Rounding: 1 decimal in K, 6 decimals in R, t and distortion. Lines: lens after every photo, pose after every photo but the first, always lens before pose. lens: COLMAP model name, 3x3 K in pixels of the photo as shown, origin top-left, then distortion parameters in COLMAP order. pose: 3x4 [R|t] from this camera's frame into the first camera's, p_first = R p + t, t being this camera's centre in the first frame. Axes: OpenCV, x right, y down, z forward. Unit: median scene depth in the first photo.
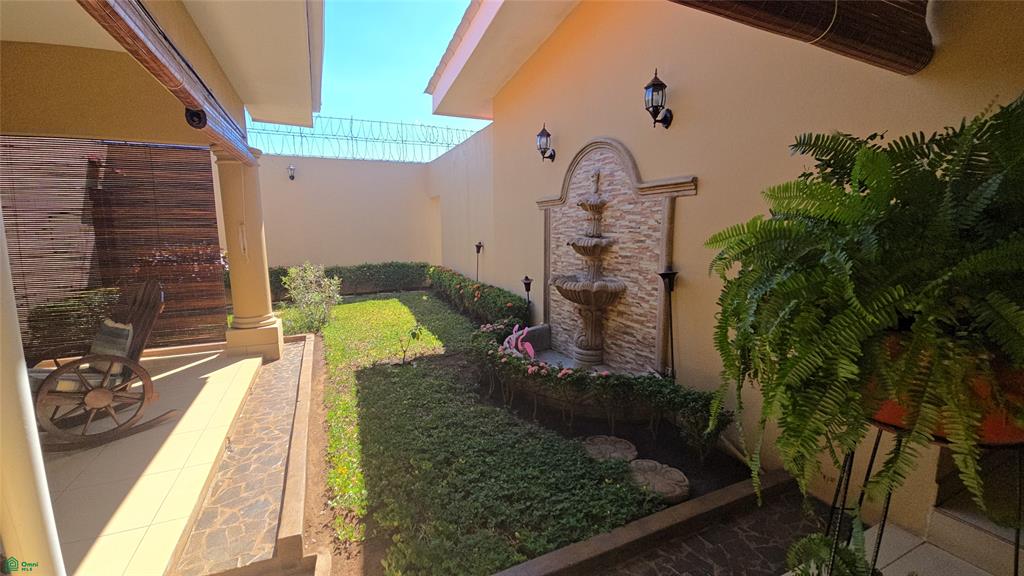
lens RADIAL K [[417.8, 0, 506.8], [0, 417.8, 287.9], [0, 0, 1]] dist [-0.004363, -0.002668]
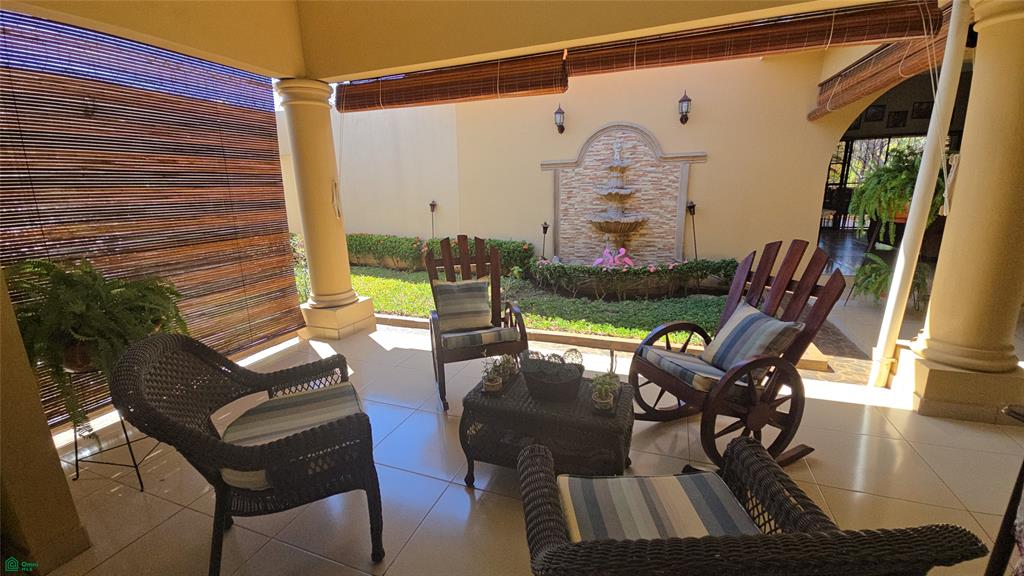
lens RADIAL K [[417.8, 0, 511.3], [0, 417.8, 293.7], [0, 0, 1]] dist [-0.004363, -0.002668]
pose [[0.716617, -0.182821, 0.673080, -1.195906], [0.120243, 0.982969, 0.138972, -0.002401], [-0.687024, -0.018657, 0.726395, 0.148870]]
